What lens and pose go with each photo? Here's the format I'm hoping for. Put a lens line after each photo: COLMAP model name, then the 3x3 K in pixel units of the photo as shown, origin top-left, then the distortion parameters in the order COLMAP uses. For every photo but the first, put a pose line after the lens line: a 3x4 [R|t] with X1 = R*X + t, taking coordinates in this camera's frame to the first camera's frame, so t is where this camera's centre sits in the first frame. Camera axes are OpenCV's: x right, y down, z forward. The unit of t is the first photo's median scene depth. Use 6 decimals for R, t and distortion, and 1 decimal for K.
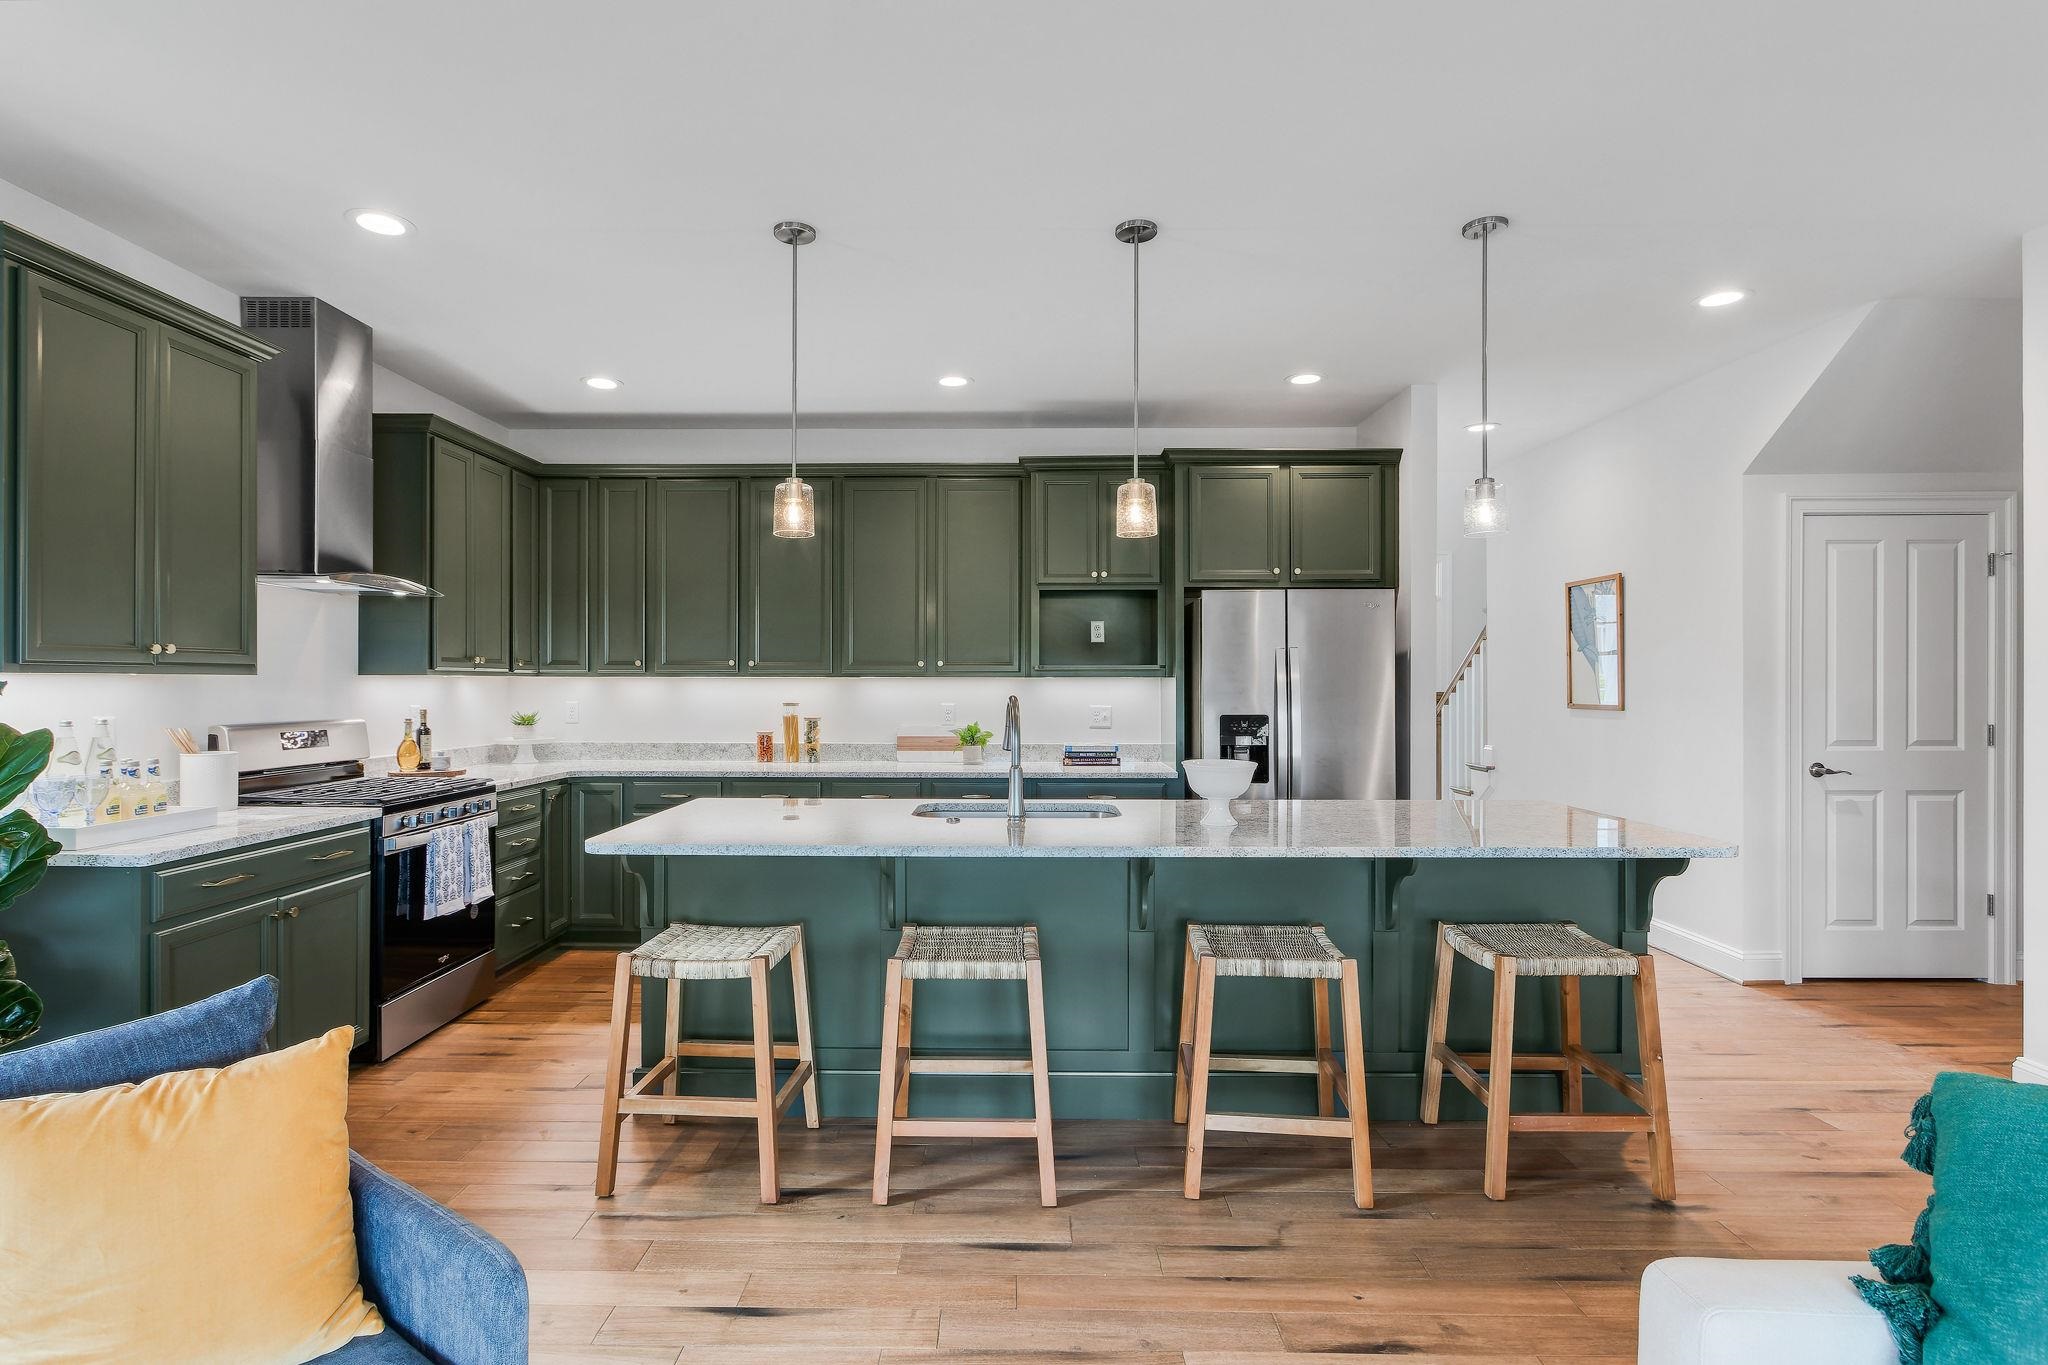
lens RADIAL K [[1007.7, 0, 1001.9], [0, 1007.7, 676.0], [0, 0, 1]] dist [-0.008839, 0.000188]
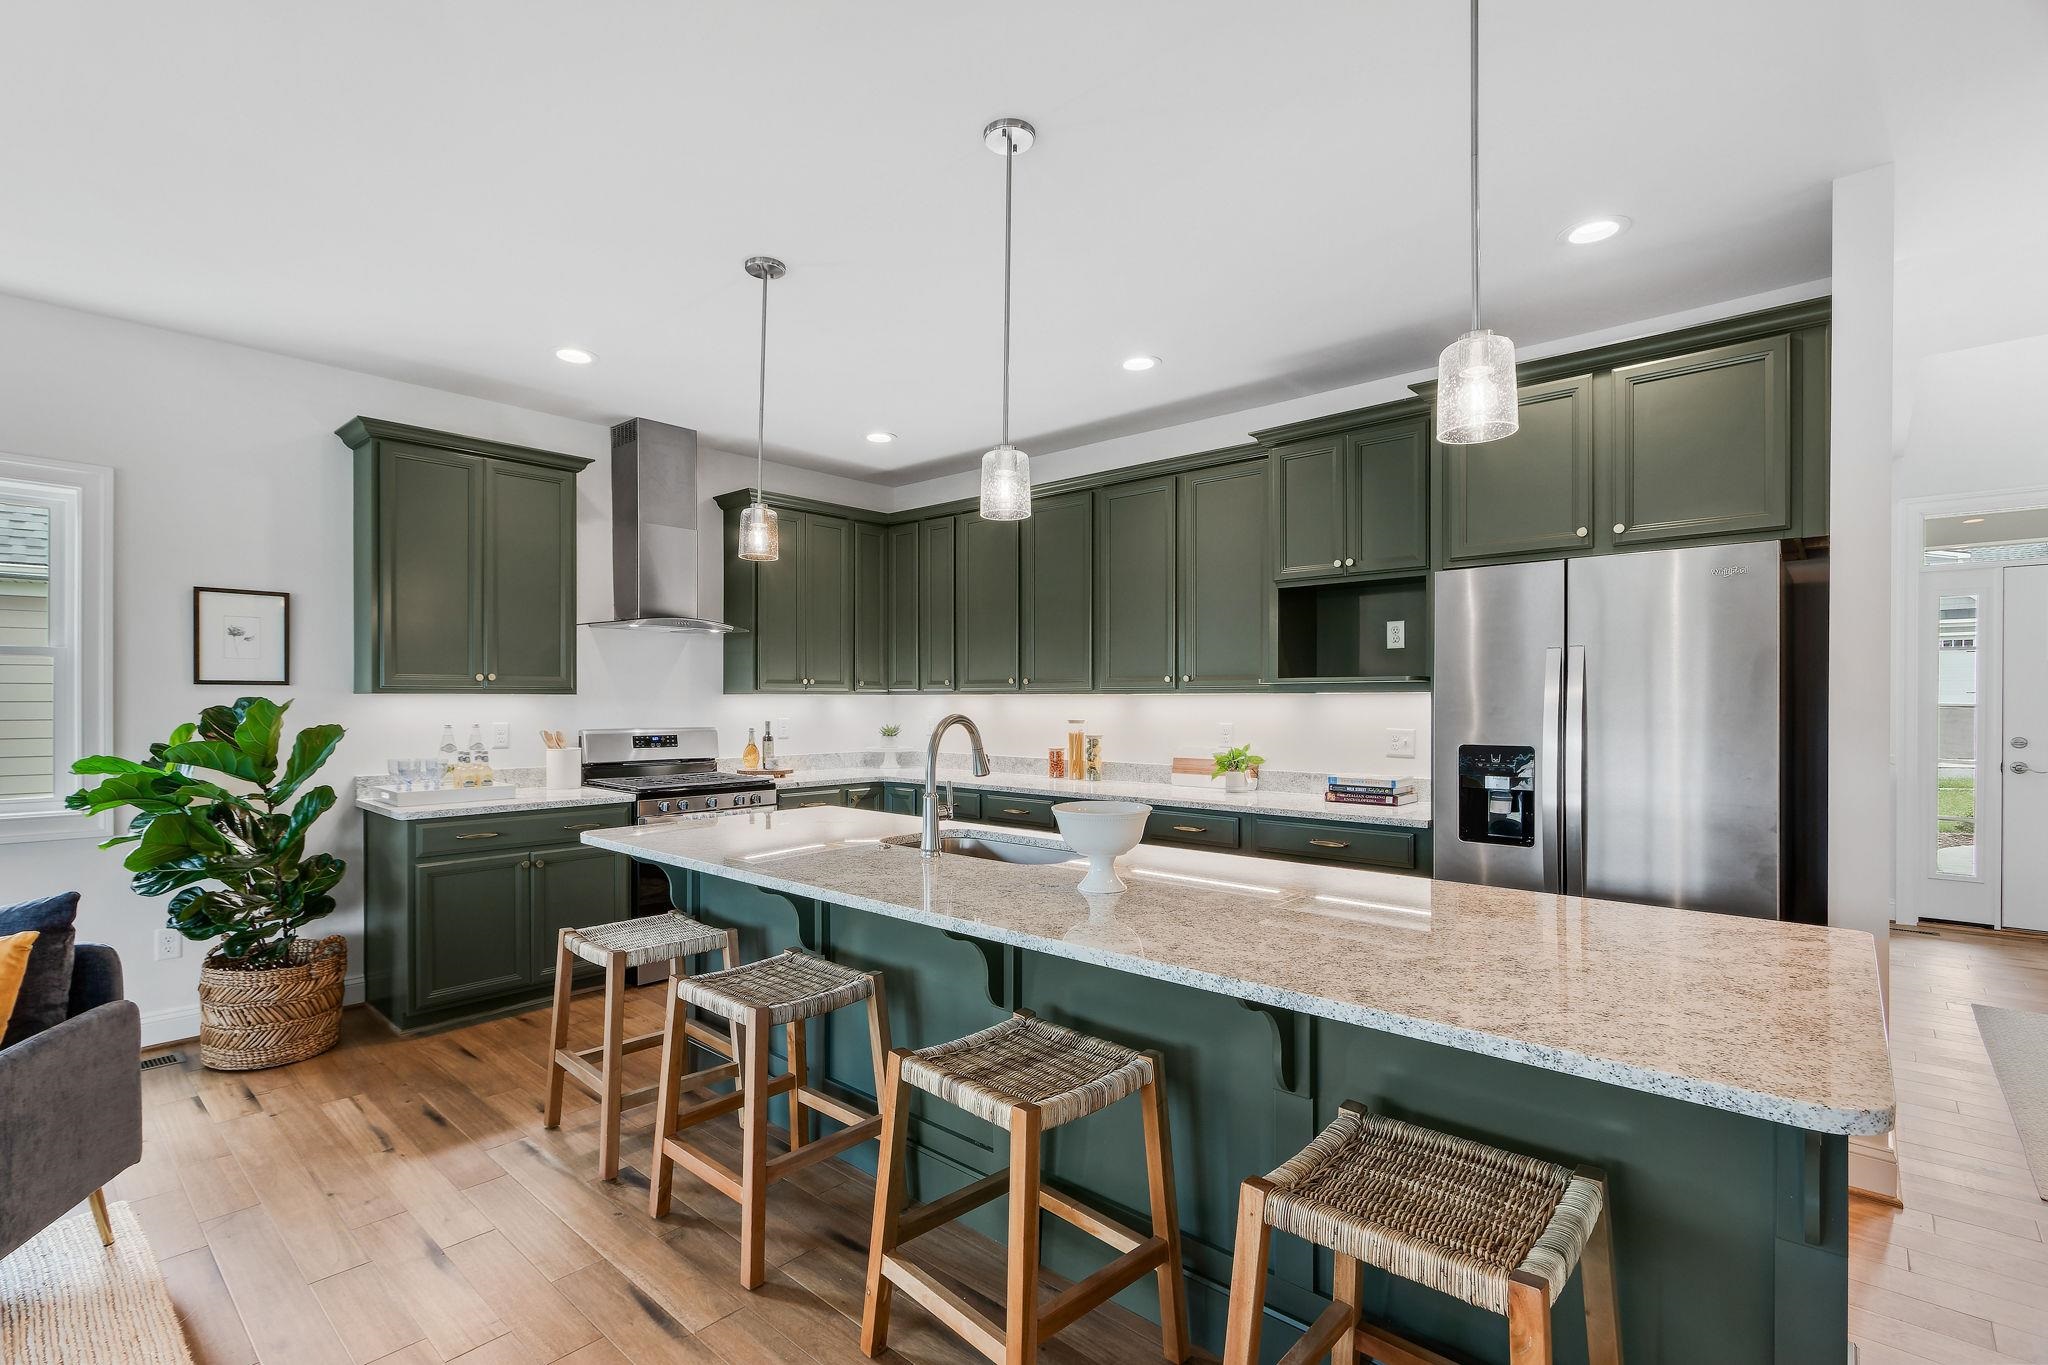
lens RADIAL K [[946.3, 0, 993.5], [0, 946.3, 691.8], [0, 0, 1]] dist [-0.001479, 0.000490]
pose [[0.742530, -0.005991, -0.669786, 0.441686], [0.004737, 0.999982, -0.003692, 0.002235], [0.669796, -0.000431, 0.742545, 0.299933]]
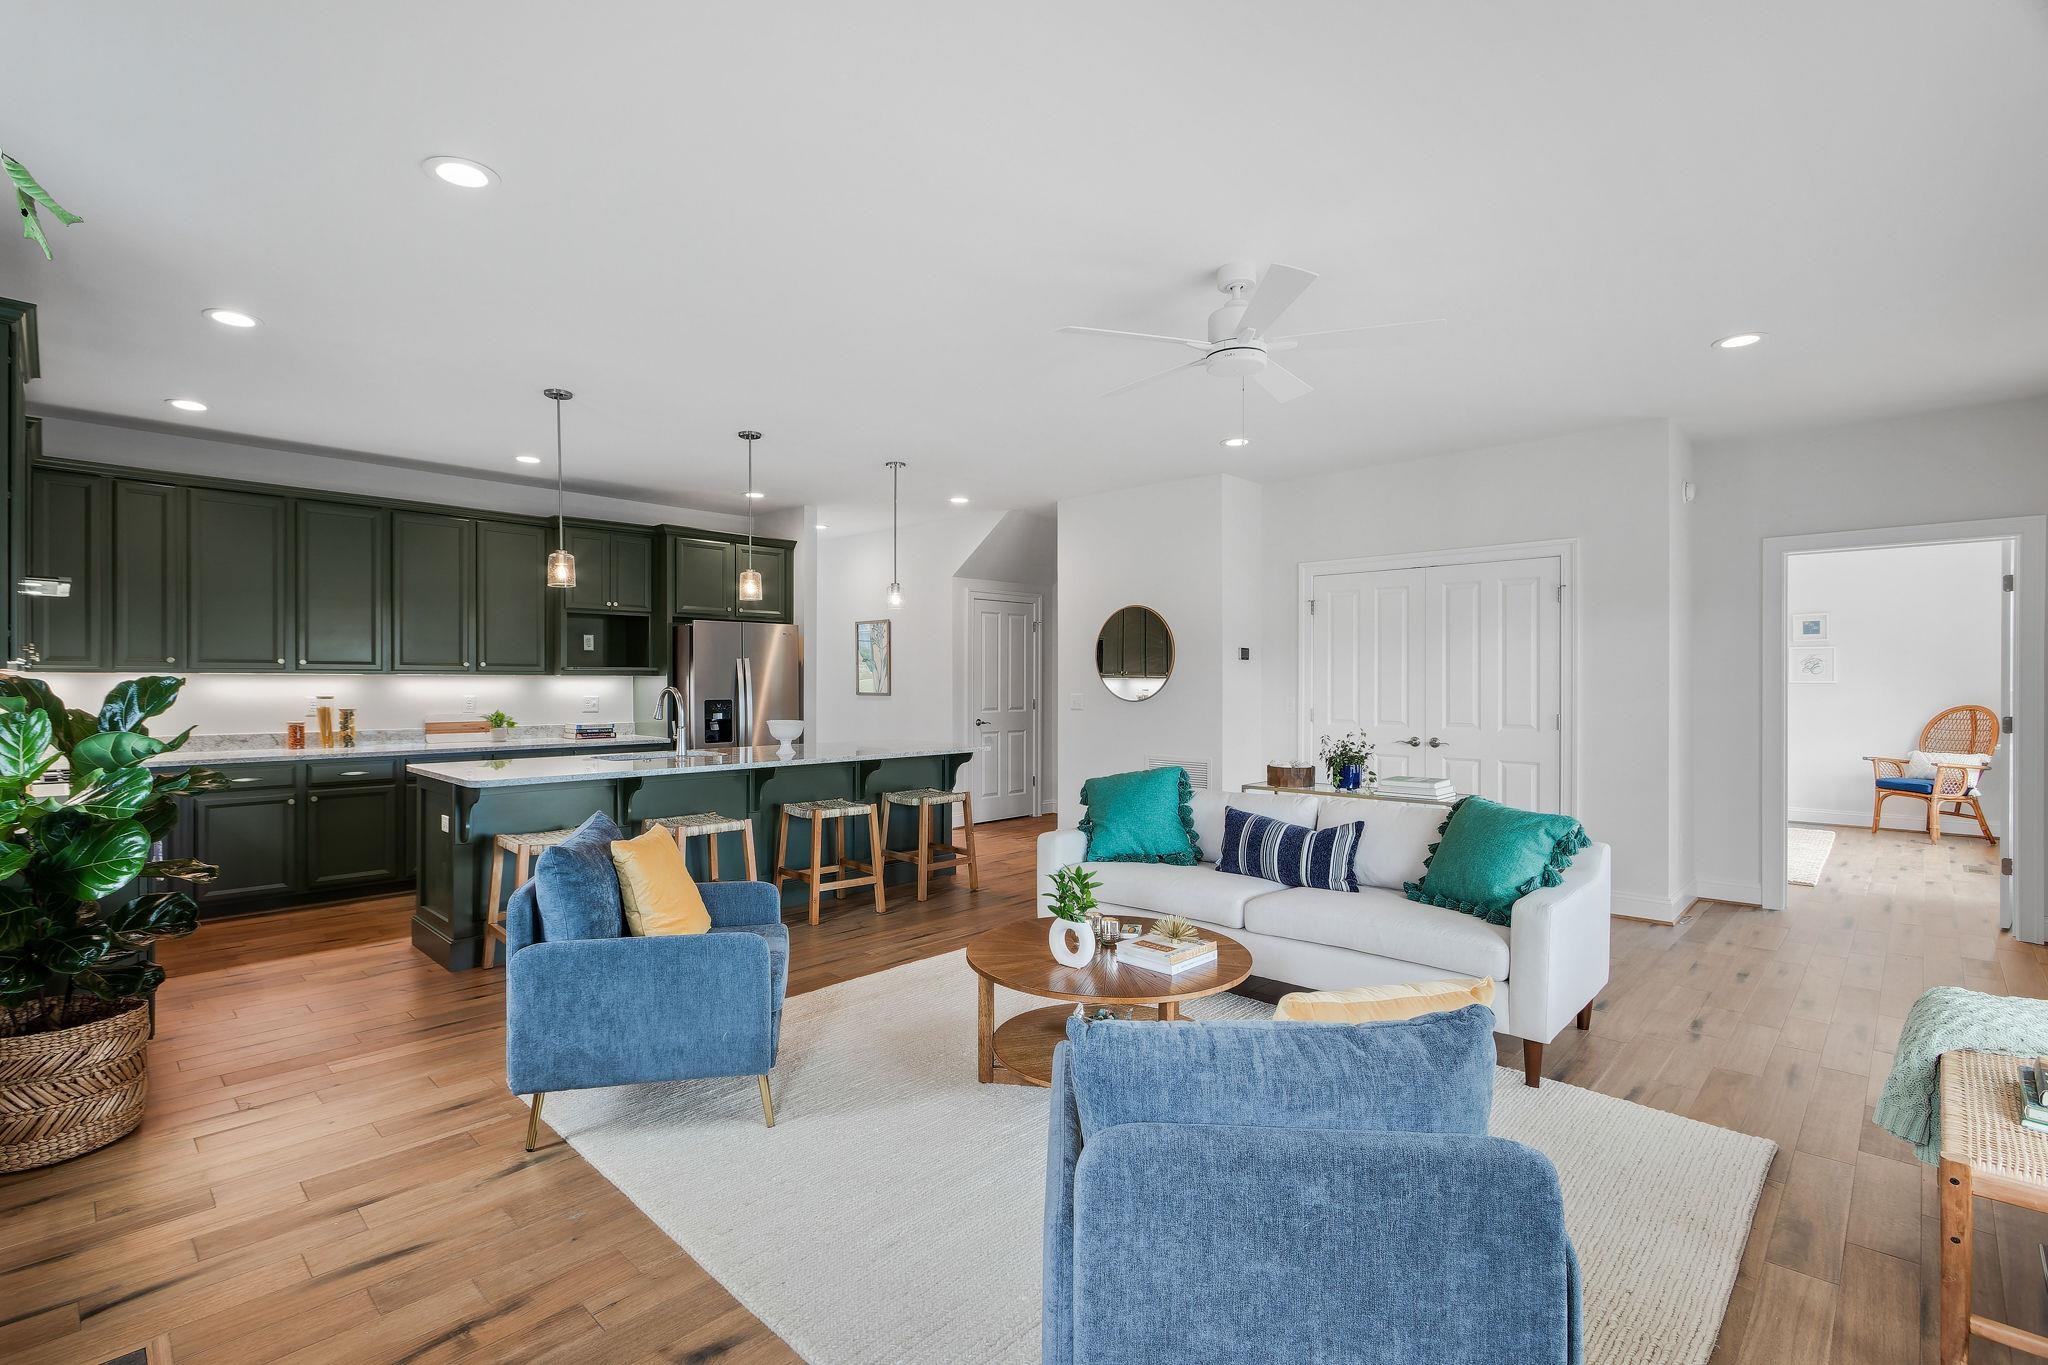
lens RADIAL K [[946.3, 0, 1006.3], [0, 946.3, 682.5], [0, 0, 1]] dist [-0.001479, 0.000490]
pose [[0.681401, -0.000358, 0.731910, -0.574513], [-0.005946, 0.999964, 0.006025, -0.000503], [-0.731886, -0.008457, 0.681375, -0.373003]]
